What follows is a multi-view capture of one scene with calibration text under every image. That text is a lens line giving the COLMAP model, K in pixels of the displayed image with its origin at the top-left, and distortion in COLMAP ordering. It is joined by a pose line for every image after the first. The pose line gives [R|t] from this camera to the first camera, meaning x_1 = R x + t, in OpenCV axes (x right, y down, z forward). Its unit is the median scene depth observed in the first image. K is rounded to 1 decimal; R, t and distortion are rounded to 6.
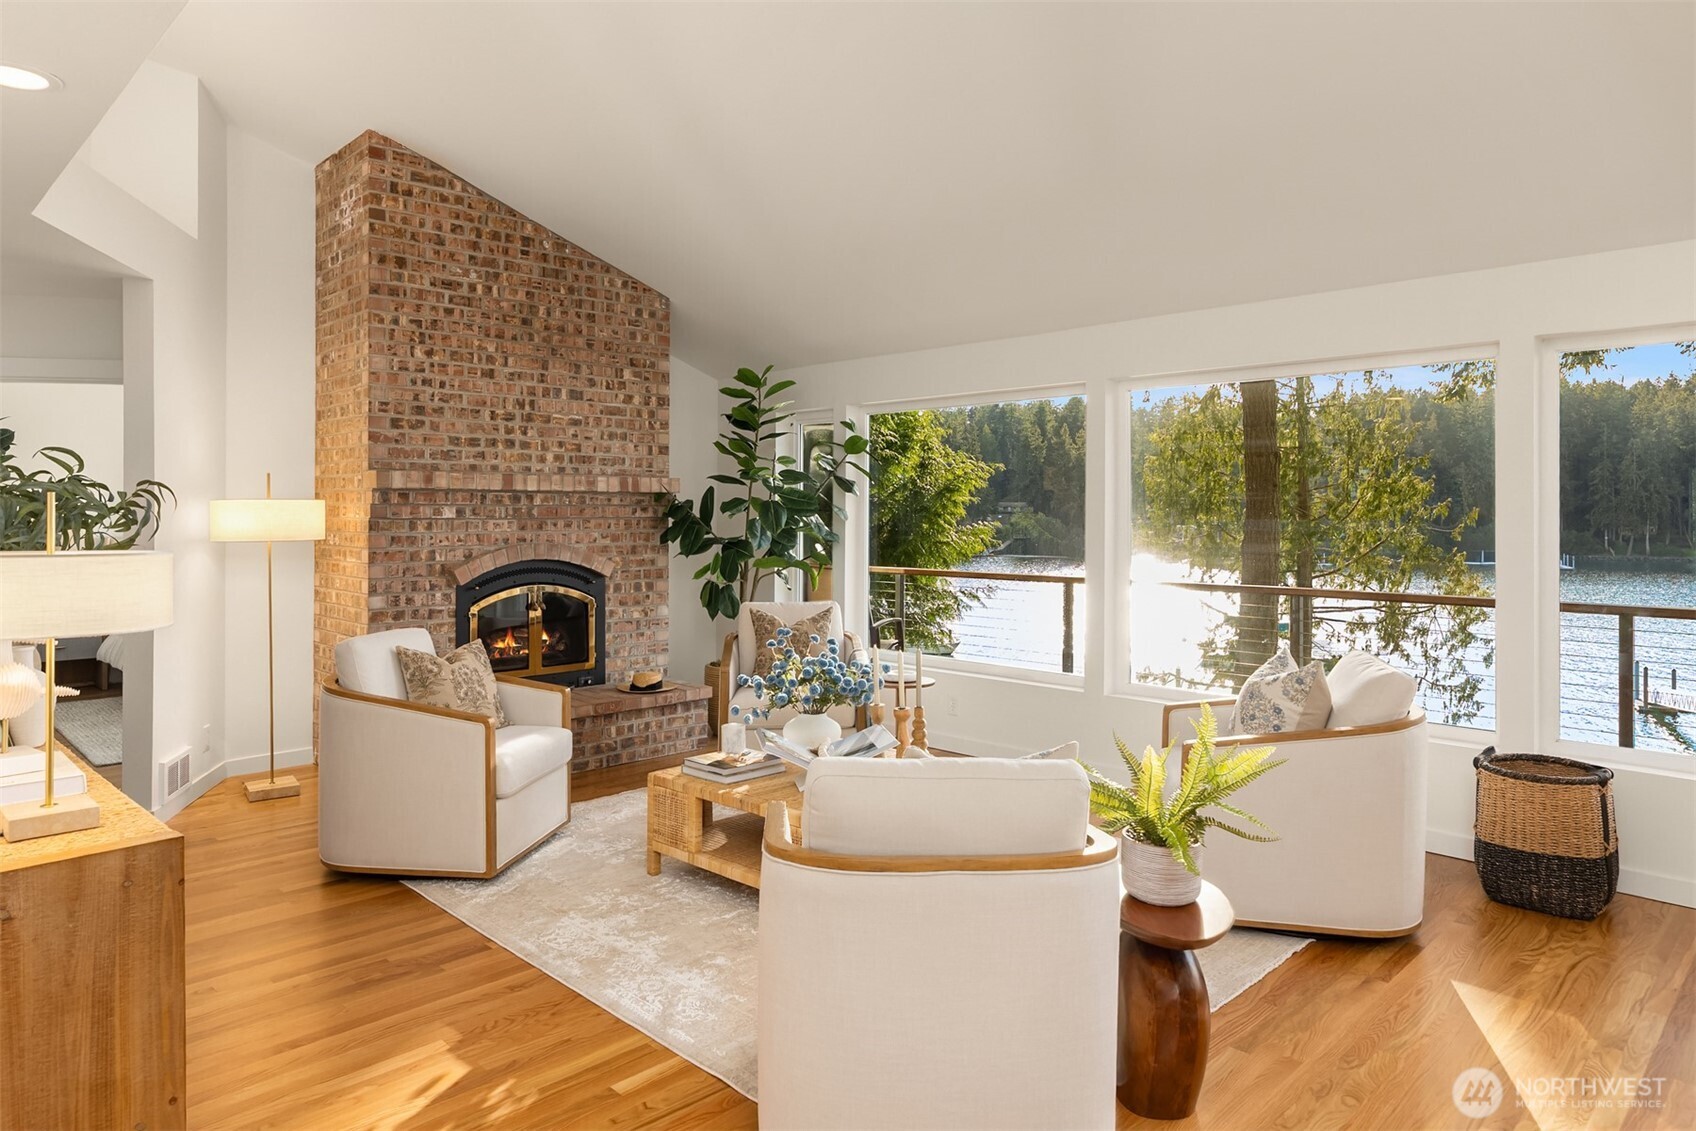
lens RADIAL K [[1063.6, 0, 797.8], [0, 1063.6, 509.5], [0, 0, 1]] dist [0.007341, -0.000044]
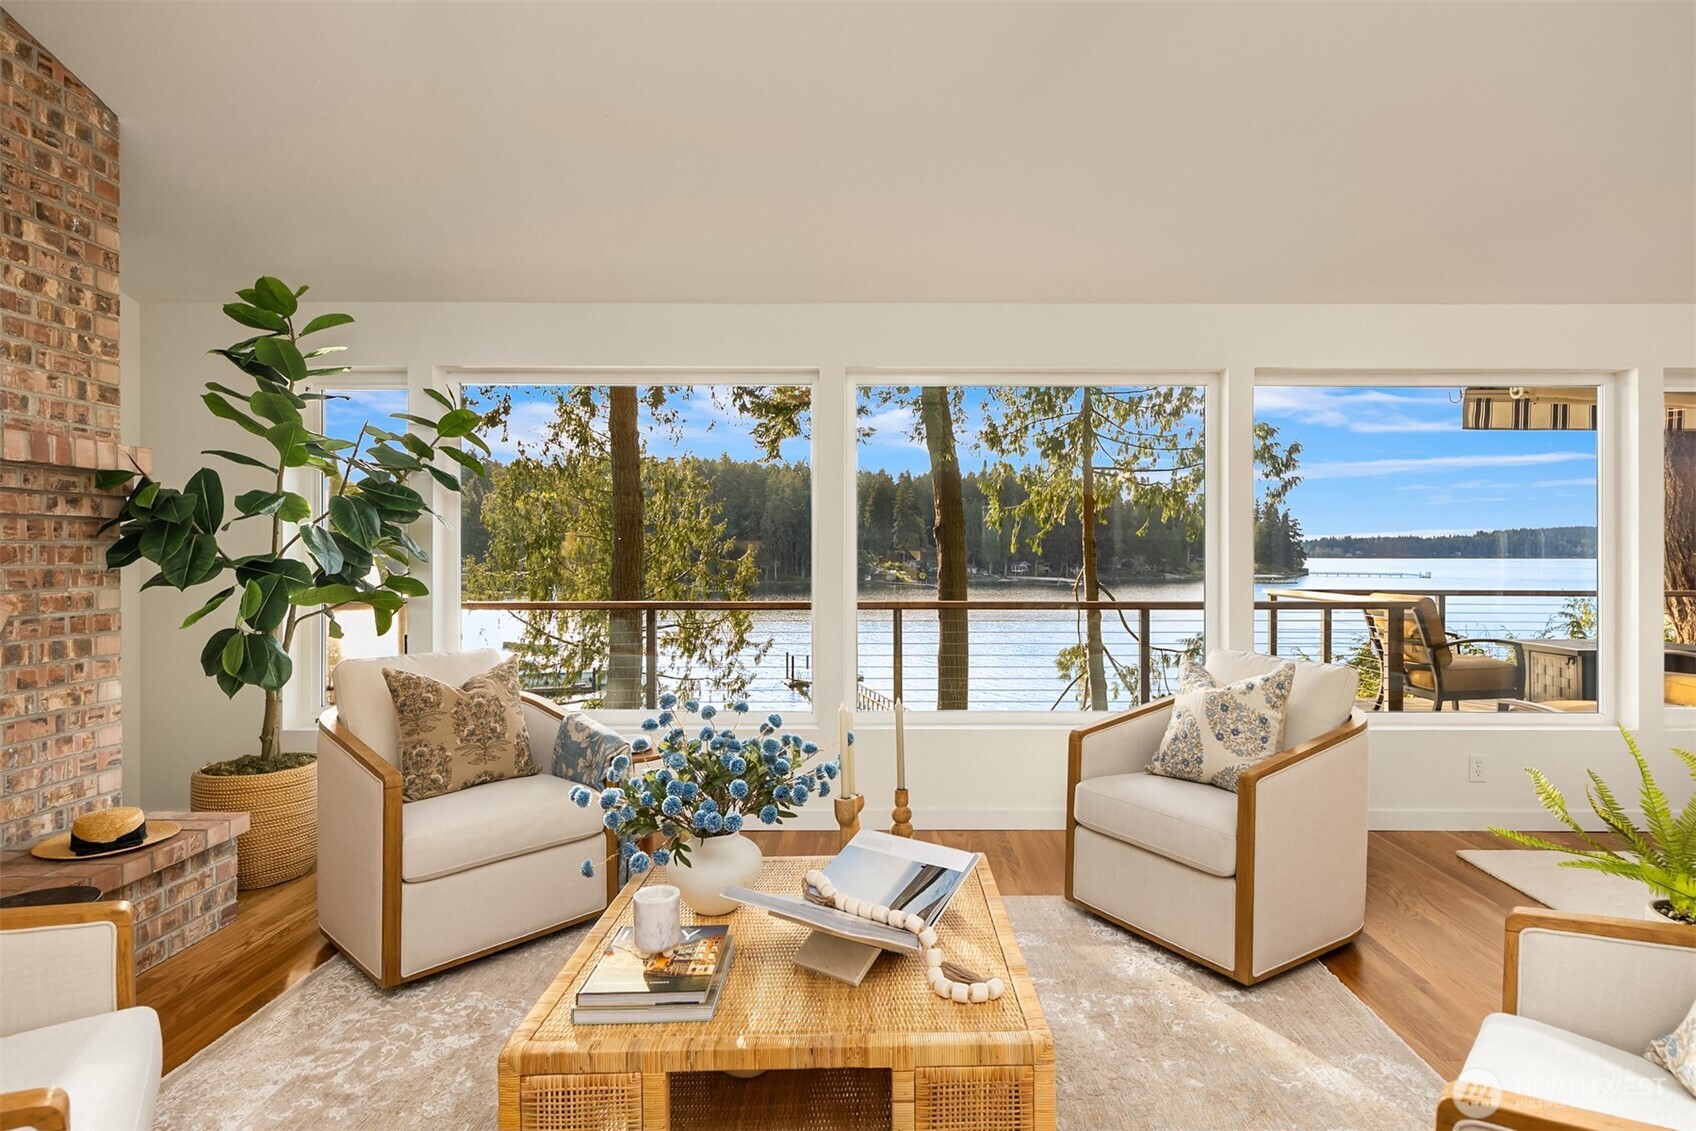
lens RADIAL K [[906.6, 0, 888.7], [0, 906.6, 559.0], [0, 0, 1]] dist [0.000761, 0.003225]
pose [[0.684374, -0.005669, 0.729109, -0.208707], [-0.000621, 0.999965, 0.008358, 0.025949], [-0.729131, -0.006173, 0.684346, 0.426848]]
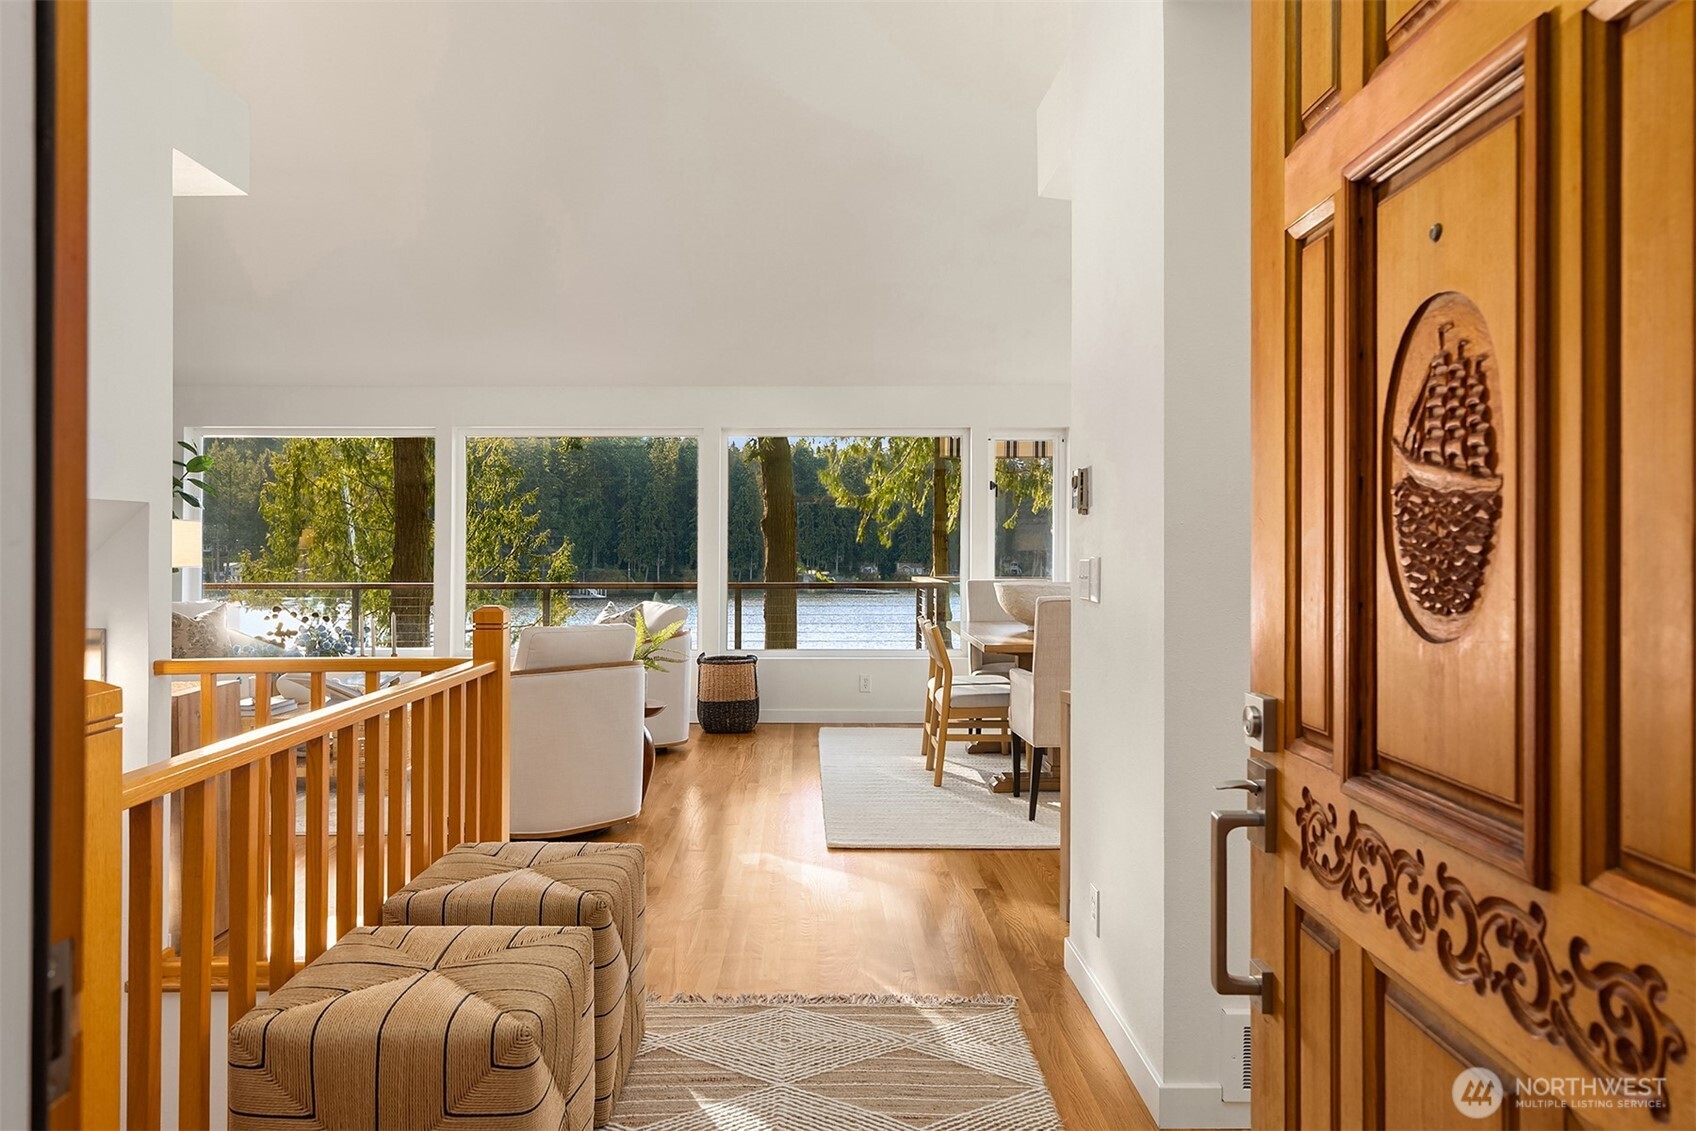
lens RADIAL K [[1208.3, 0, 850.4], [0, 1208.3, 557.4], [0, 0, 1]] dist [0.012488, -0.002754]
pose [[0.670862, -0.008468, 0.741534, -0.470899], [0.001907, 0.999951, 0.009693, 0.027485], [-0.741579, -0.005089, 0.670846, -0.375524]]
